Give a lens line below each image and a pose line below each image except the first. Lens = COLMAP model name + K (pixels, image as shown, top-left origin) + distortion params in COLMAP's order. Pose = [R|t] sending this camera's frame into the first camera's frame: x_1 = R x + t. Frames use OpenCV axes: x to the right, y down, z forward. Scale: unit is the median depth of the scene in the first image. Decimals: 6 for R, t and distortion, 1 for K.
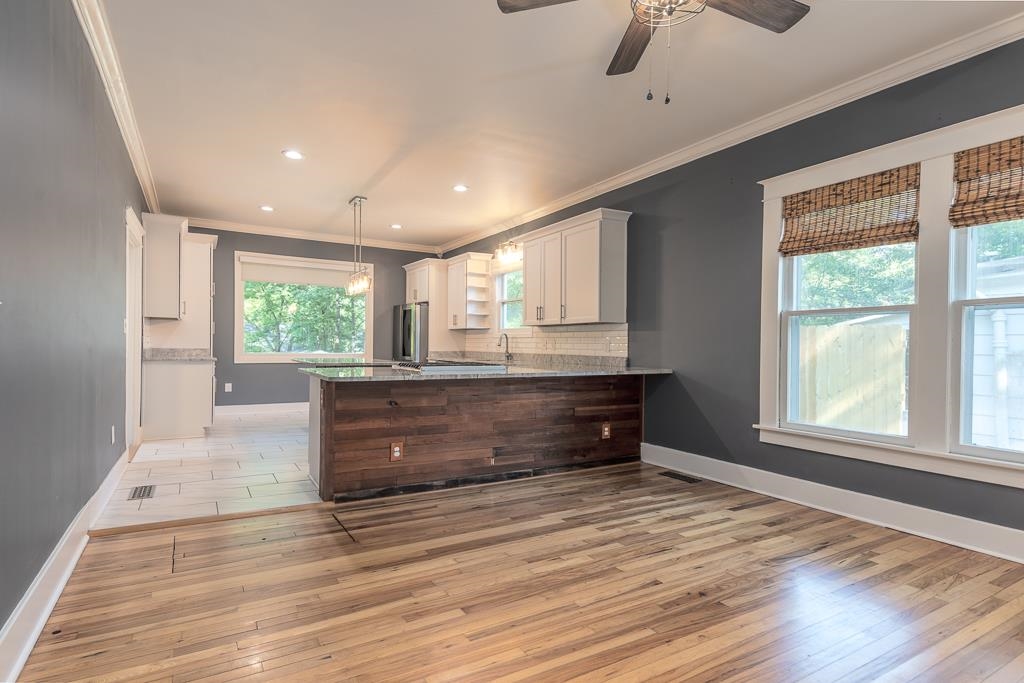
lens RADIAL K [[498.0, 0, 550.2], [0, 498.0, 344.8], [0, 0, 1]] dist [0.040032, -0.000572]
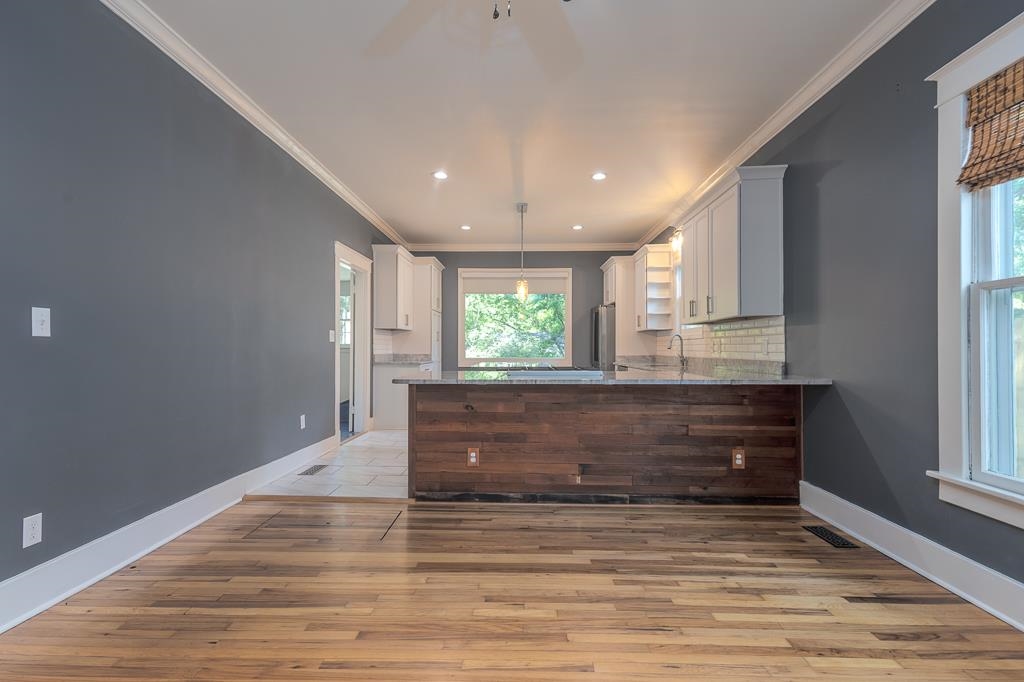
lens RADIAL K [[529.9, 0, 563.7], [0, 529.9, 343.3], [0, 0, 1]] dist [0.058668, -0.039300]
pose [[0.848515, -0.017293, -0.528889, 0.380365], [0.010388, 0.999818, -0.016024, 0.008766], [0.529069, 0.008103, 0.848540, 0.200405]]
